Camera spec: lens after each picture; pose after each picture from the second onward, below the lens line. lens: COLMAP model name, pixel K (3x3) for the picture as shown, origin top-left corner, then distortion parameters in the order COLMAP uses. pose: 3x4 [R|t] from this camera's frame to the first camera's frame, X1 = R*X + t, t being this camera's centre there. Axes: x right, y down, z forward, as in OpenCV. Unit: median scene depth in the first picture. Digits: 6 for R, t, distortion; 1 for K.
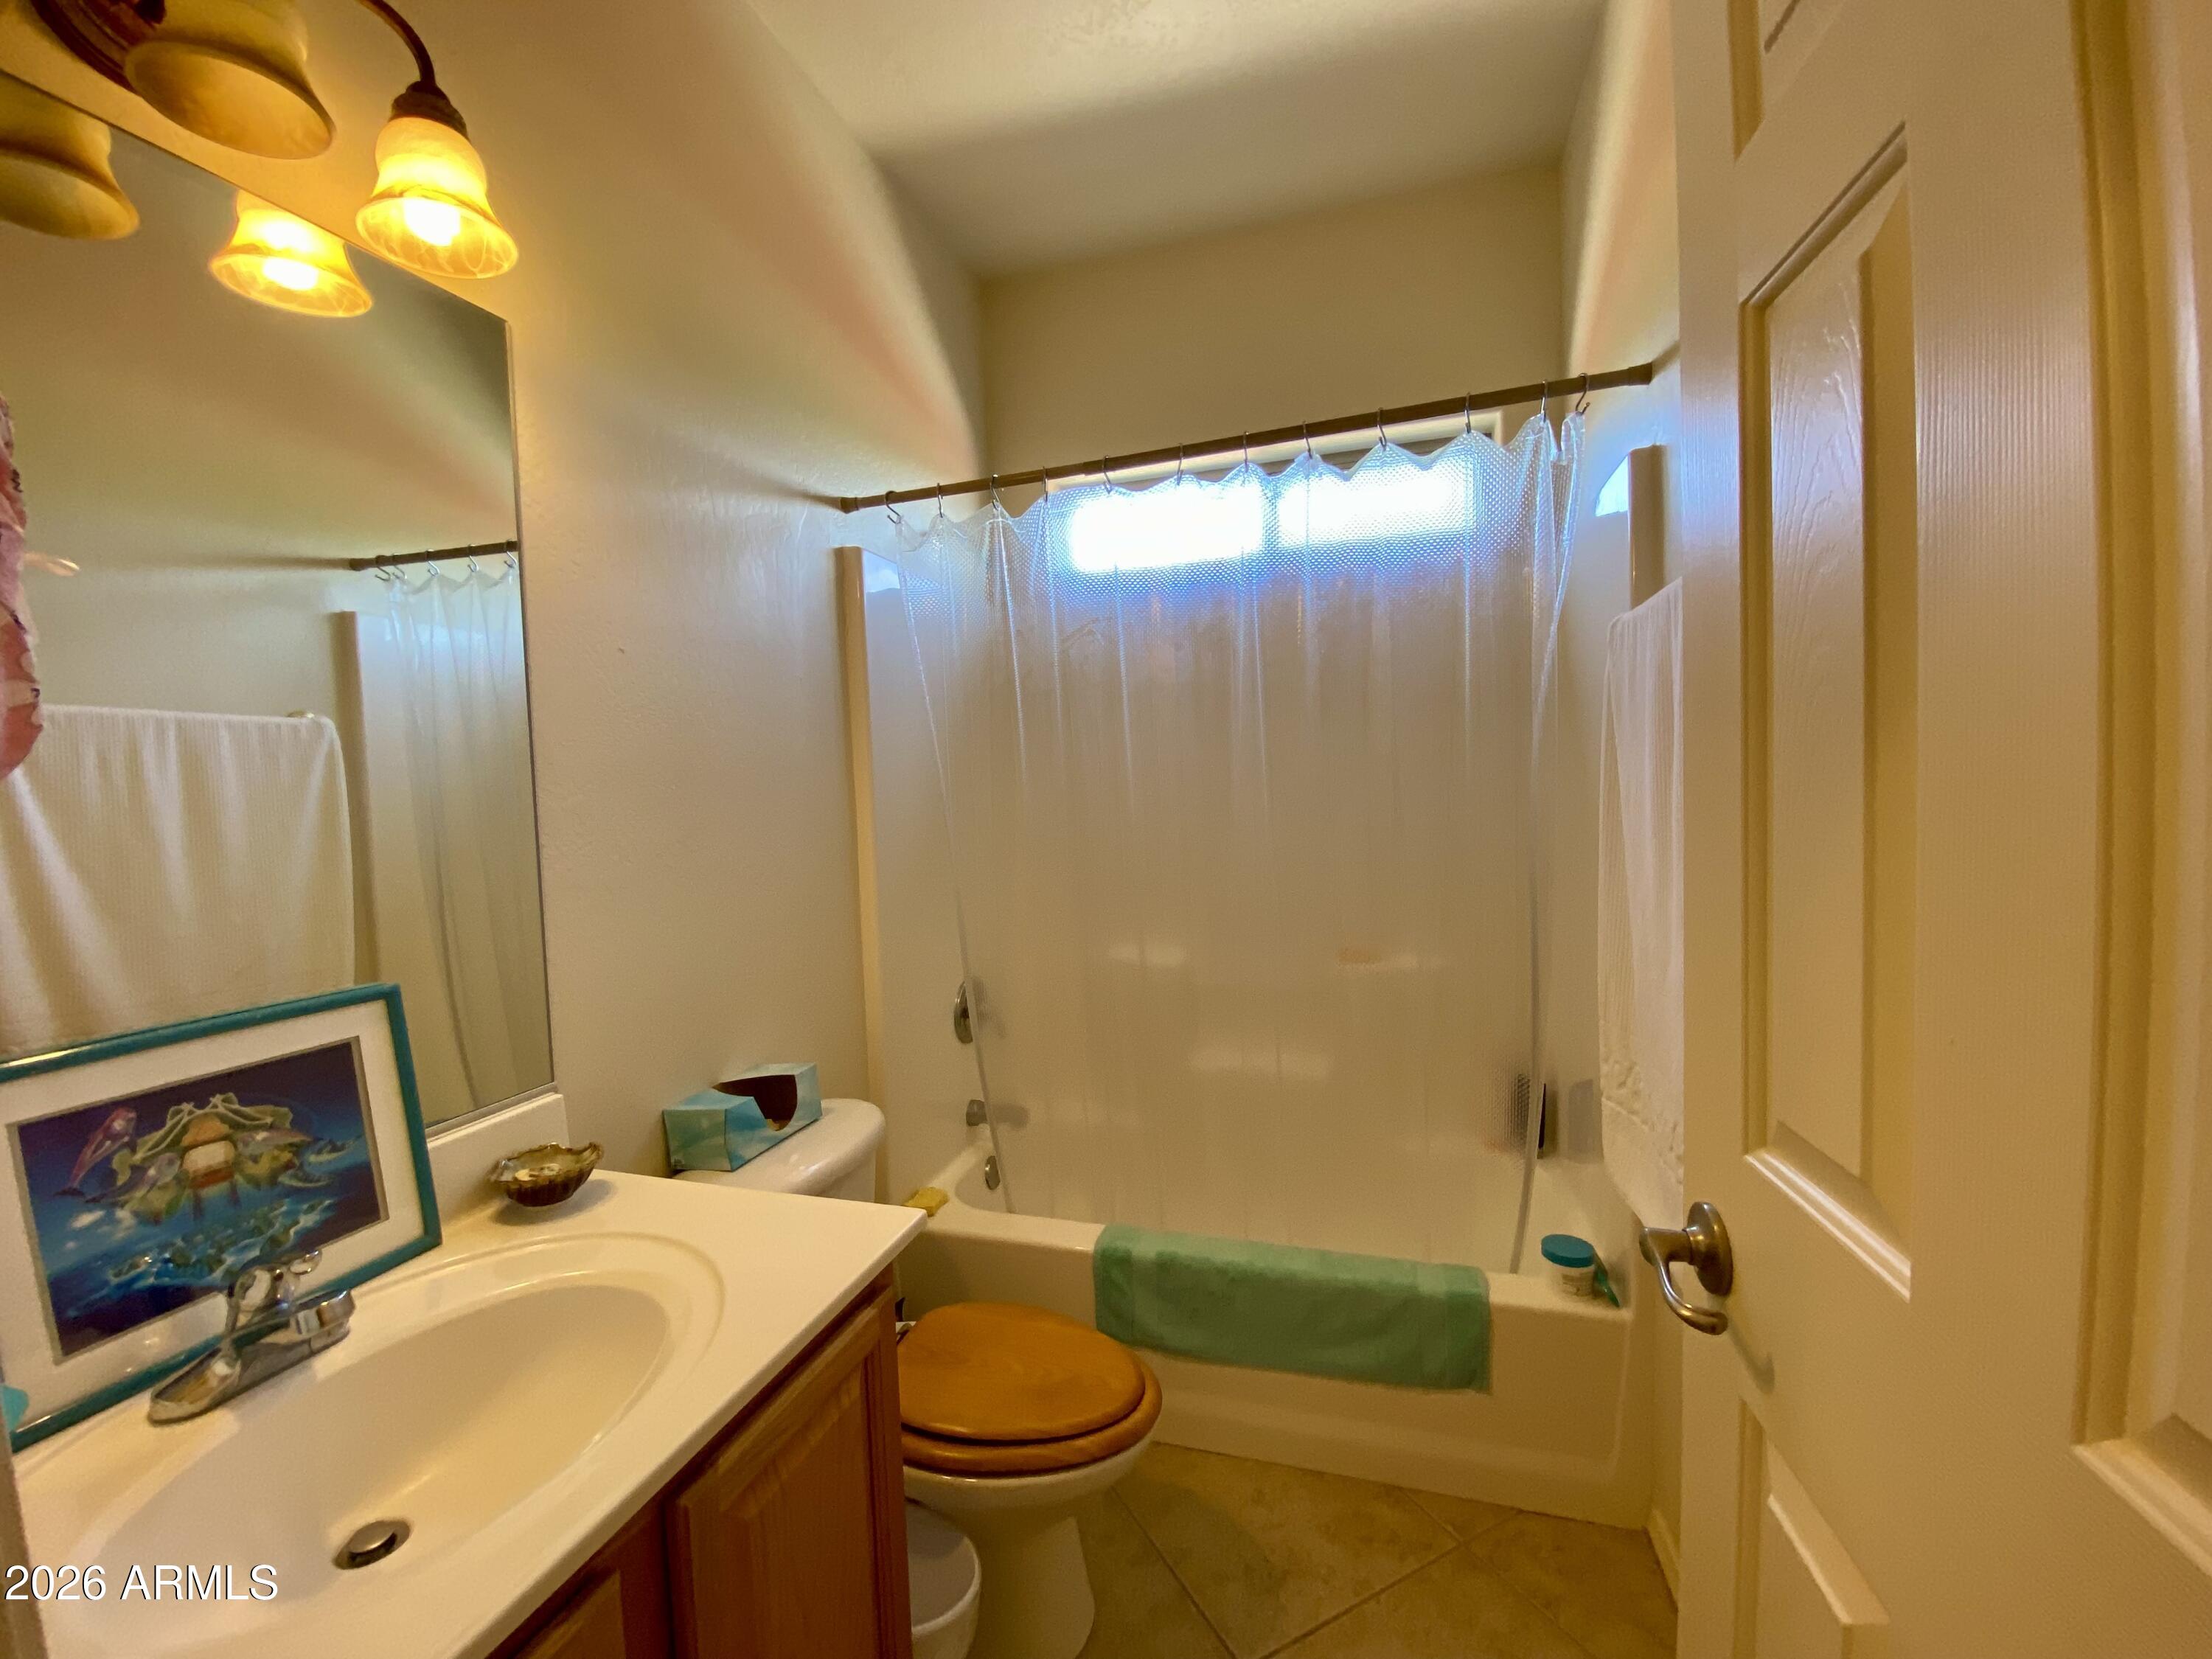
lens RADIAL K [[919.4, 0, 1105.6], [0, 919.4, 832.2], [0, 0, 1]] dist [0.014067, -0.016368]
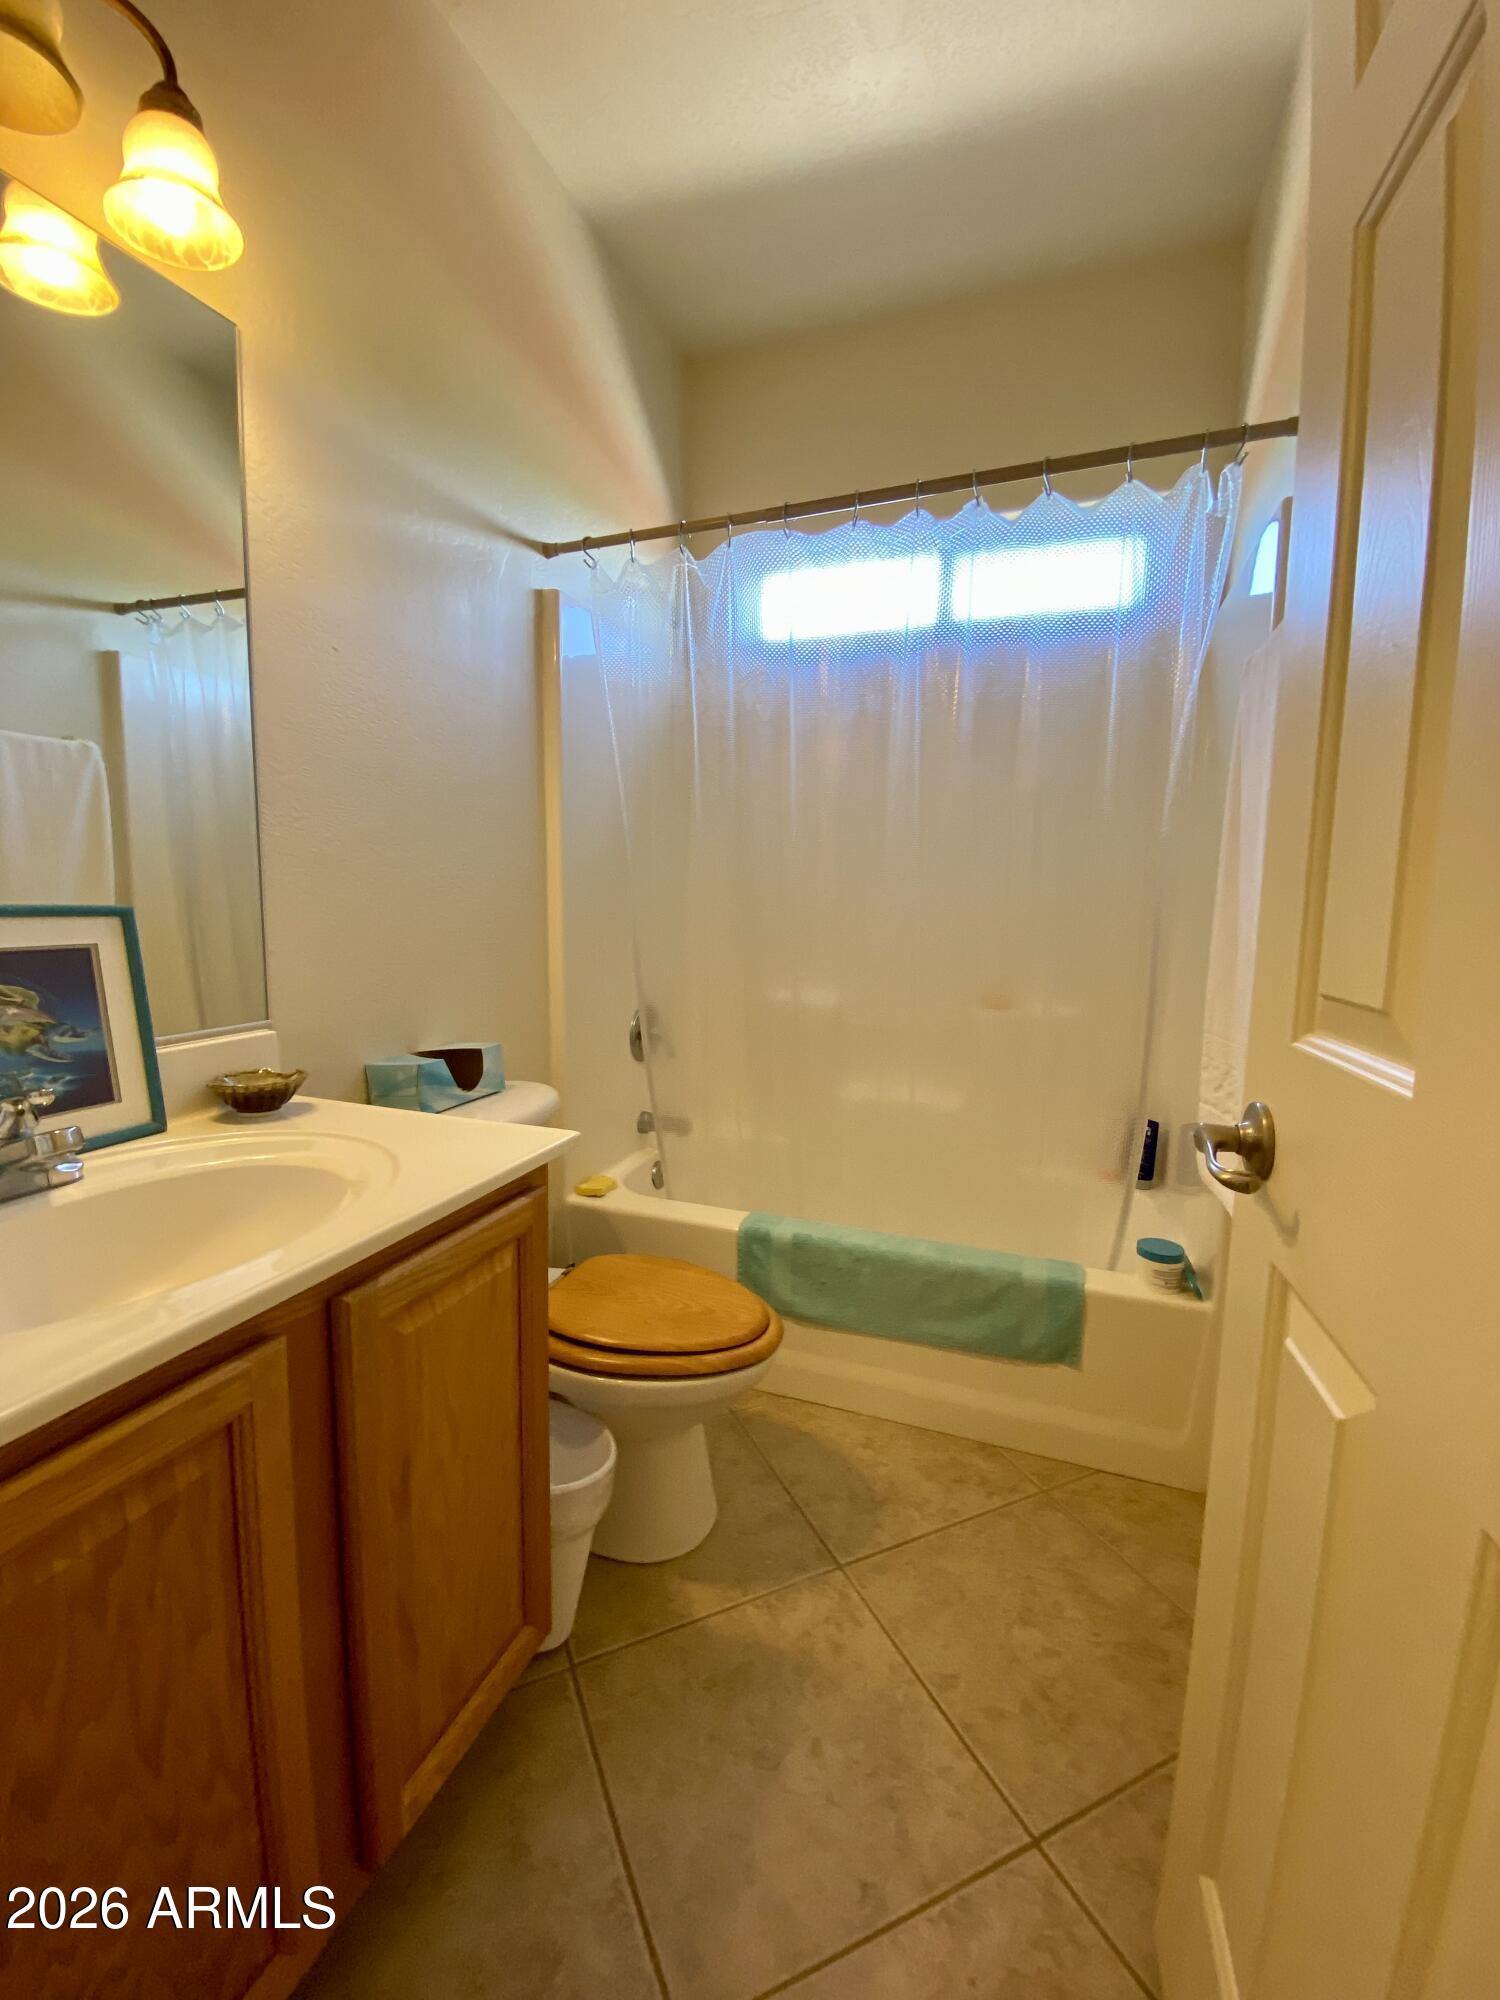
lens RADIAL K [[831.3, 0, 747.9], [0, 831.3, 980.3], [0, 0, 1]] dist [0.014067, -0.016368]
pose [[0.997542, 0.054331, -0.044242, 0.033266], [-0.051404, 0.996573, 0.064800, 0.095114], [0.047611, -0.062366, 0.996917, -0.006155]]
